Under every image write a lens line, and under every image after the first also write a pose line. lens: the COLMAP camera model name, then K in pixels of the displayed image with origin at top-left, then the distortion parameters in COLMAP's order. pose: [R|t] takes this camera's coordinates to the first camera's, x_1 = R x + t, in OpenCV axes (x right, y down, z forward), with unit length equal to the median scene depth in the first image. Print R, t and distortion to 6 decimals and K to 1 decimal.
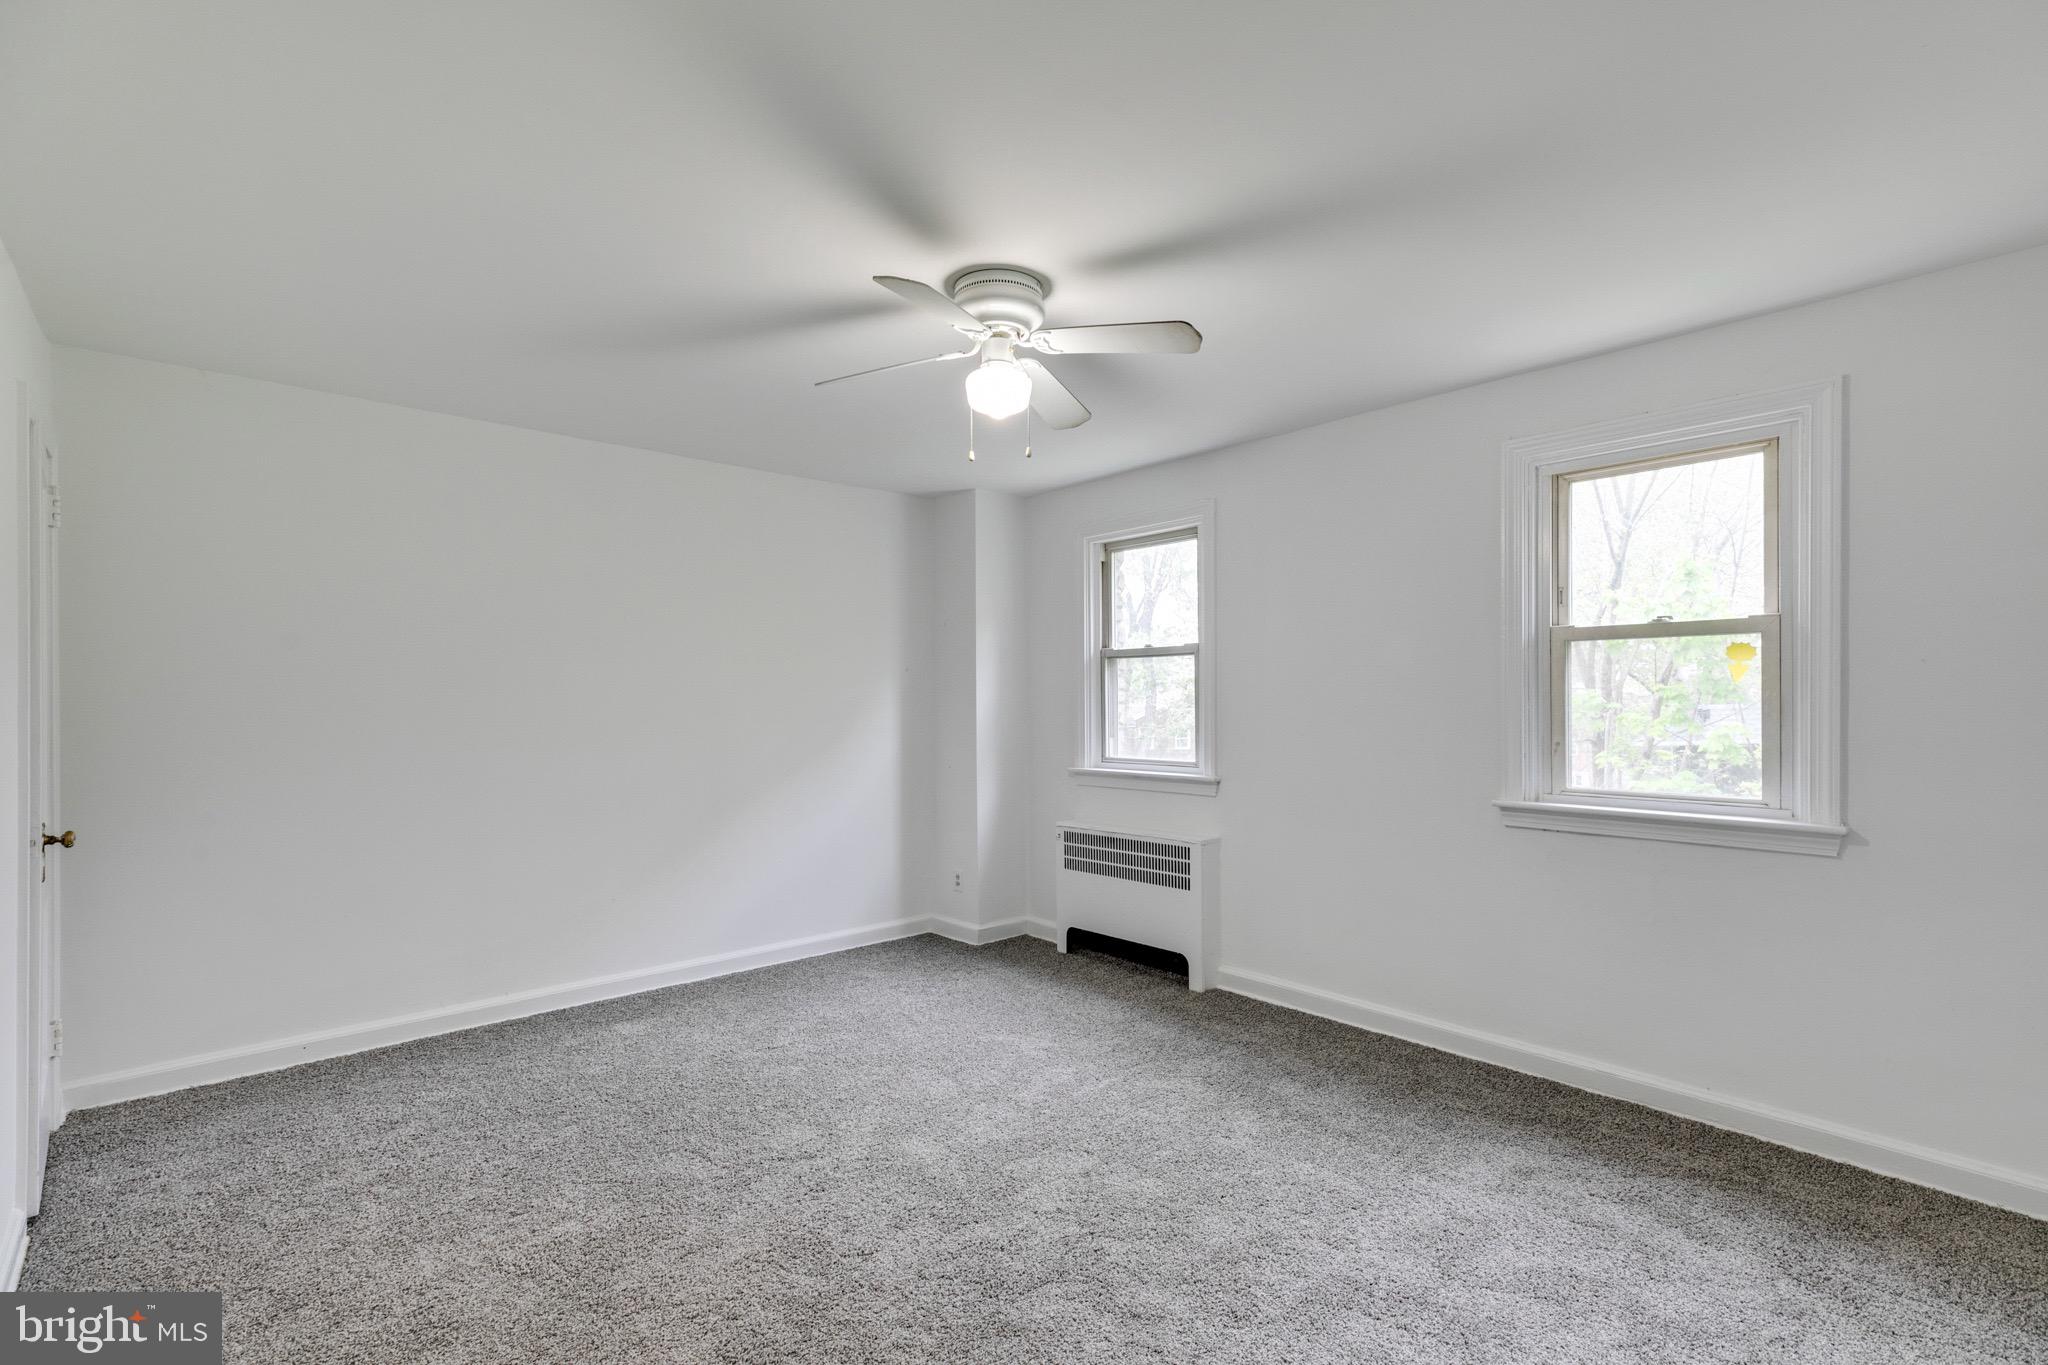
lens RADIAL K [[952.4, 0, 1026.5], [0, 952.4, 702.9], [0, 0, 1]] dist [0.001722, 0.000243]
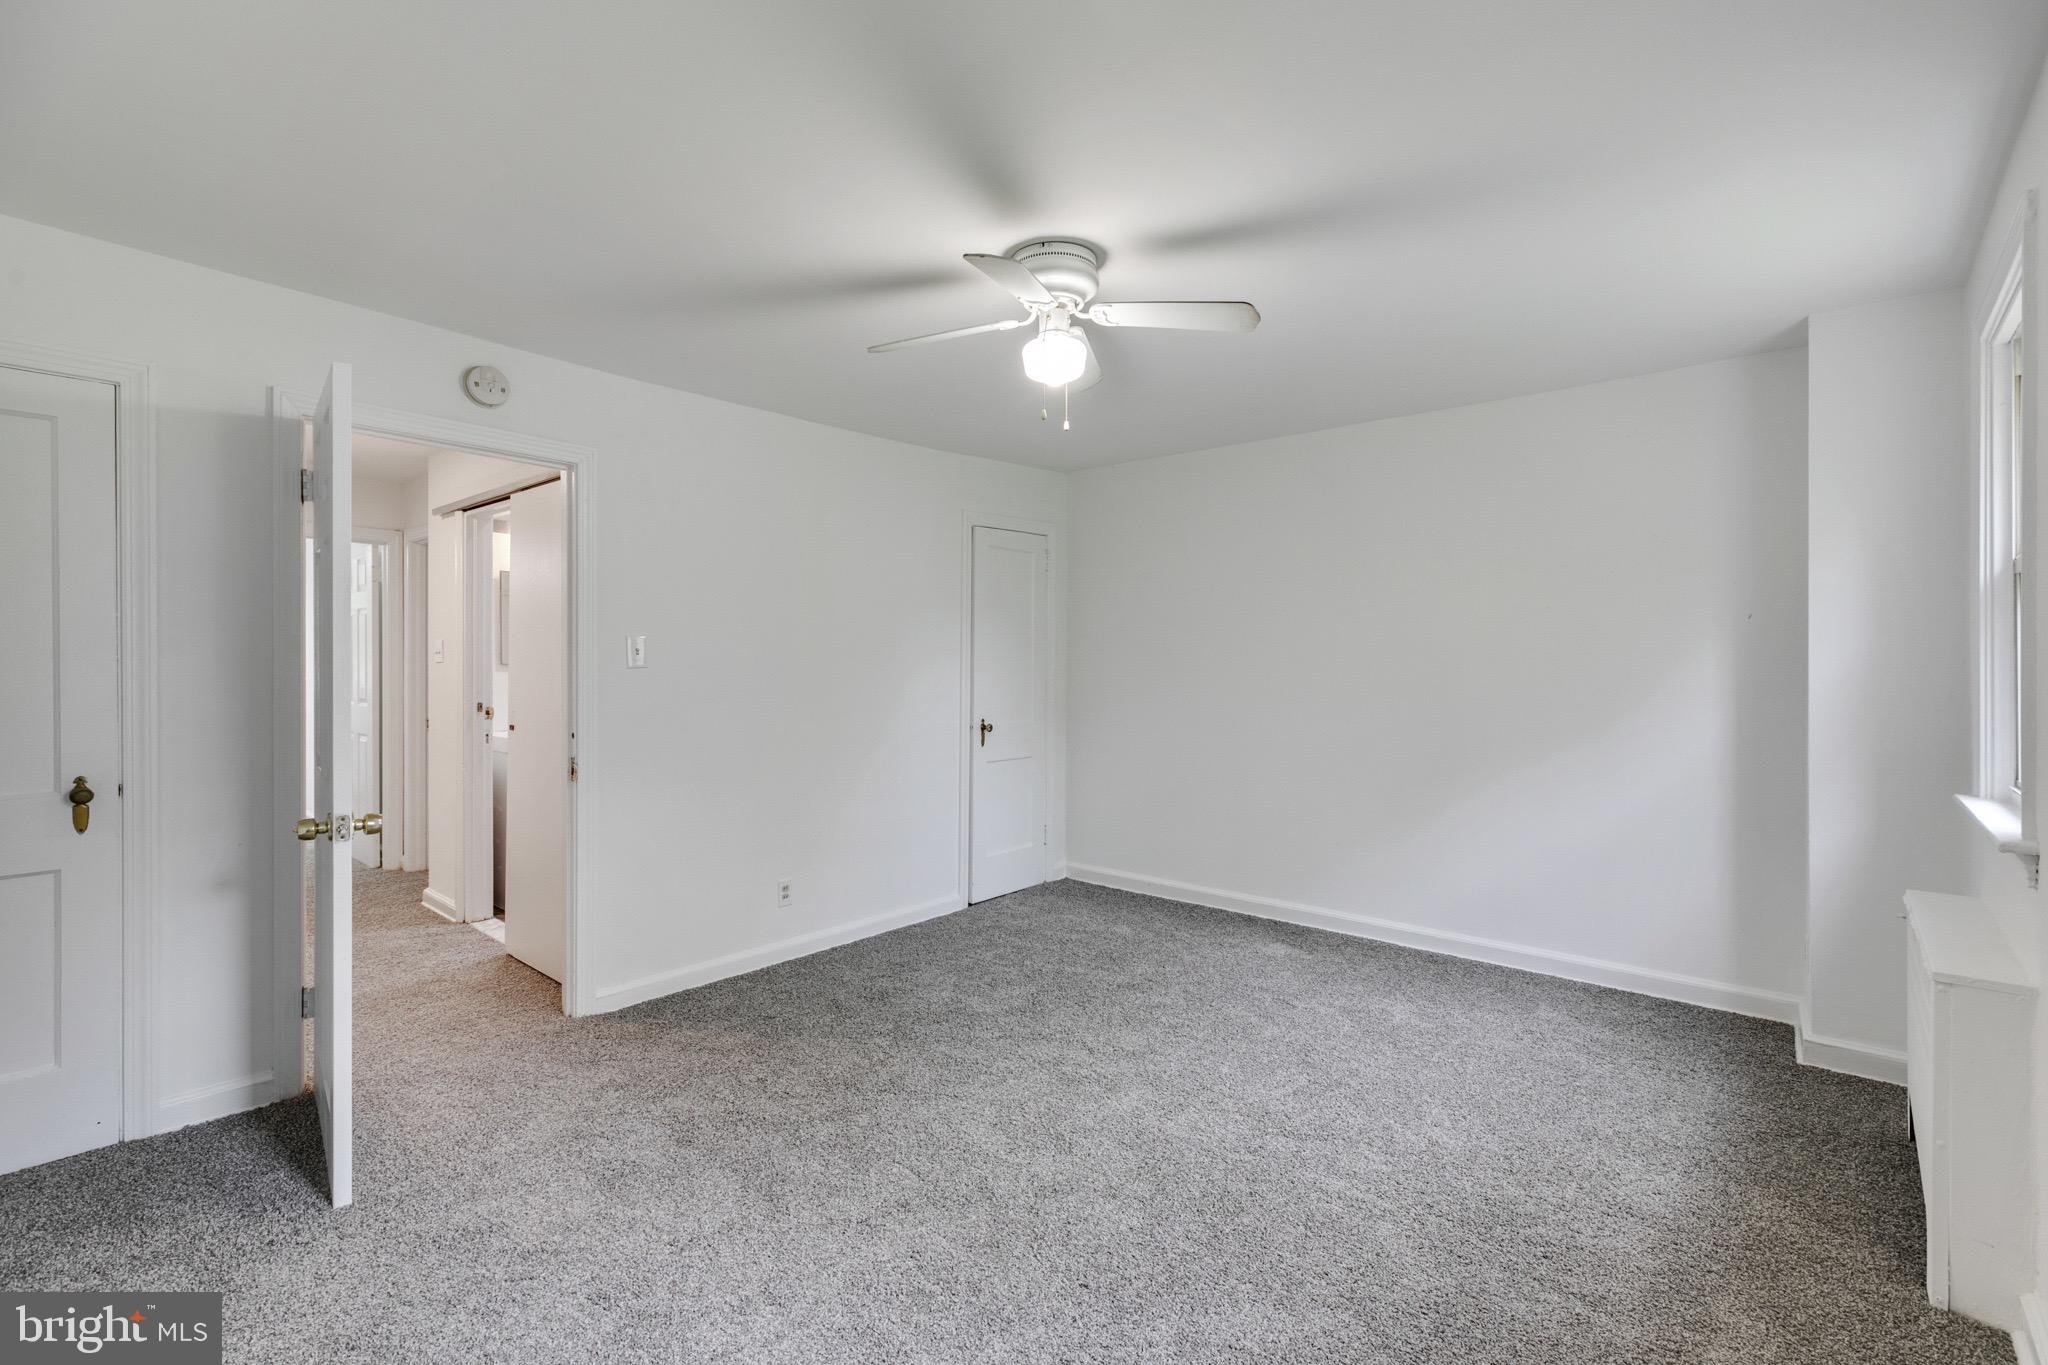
lens RADIAL K [[921.3, 0, 1025.2], [0, 921.3, 669.2], [0, 0, 1]] dist [0.006777, 0.000463]
pose [[0.116069, 0.011452, -0.993175, 0.626827], [-0.007379, 0.999916, 0.010668, -0.003016], [0.993214, 0.006091, 0.116143, 0.560371]]
